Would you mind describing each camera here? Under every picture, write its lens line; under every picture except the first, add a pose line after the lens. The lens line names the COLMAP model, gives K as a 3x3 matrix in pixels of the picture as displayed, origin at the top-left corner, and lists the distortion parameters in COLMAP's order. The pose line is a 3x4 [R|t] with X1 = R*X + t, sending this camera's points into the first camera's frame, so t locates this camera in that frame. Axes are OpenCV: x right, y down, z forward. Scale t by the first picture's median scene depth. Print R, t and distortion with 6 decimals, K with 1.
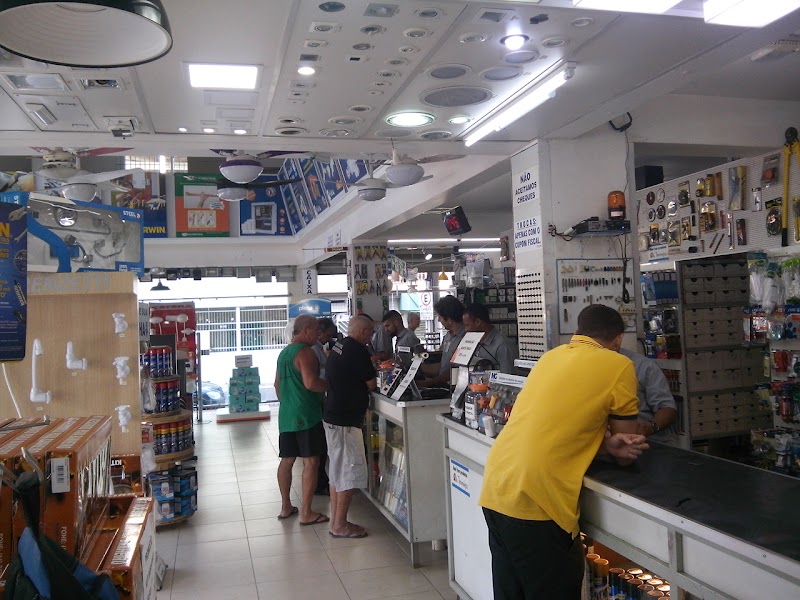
lens RADIAL K [[697.1, 0, 398.4], [0, 697.1, 295.9], [0, 0, 1]] dist [0.048326, -0.027876]
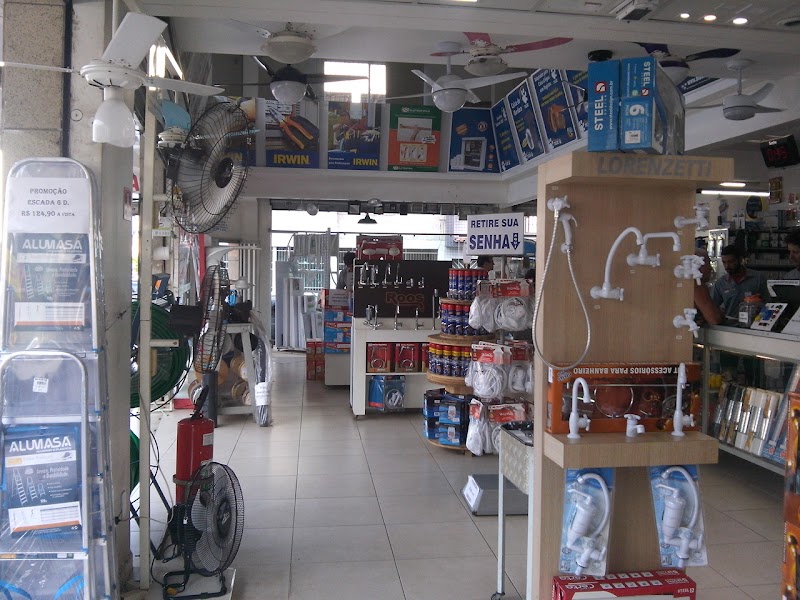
lens RADIAL K [[697.1, 0, 398.0], [0, 697.1, 305.0], [0, 0, 1]] dist [0.048326, -0.027876]
pose [[0.991257, 0.057597, -0.118709, -0.171693], [-0.048040, 0.995486, 0.081856, 0.024202], [0.122888, -0.075438, 0.989549, 0.007477]]
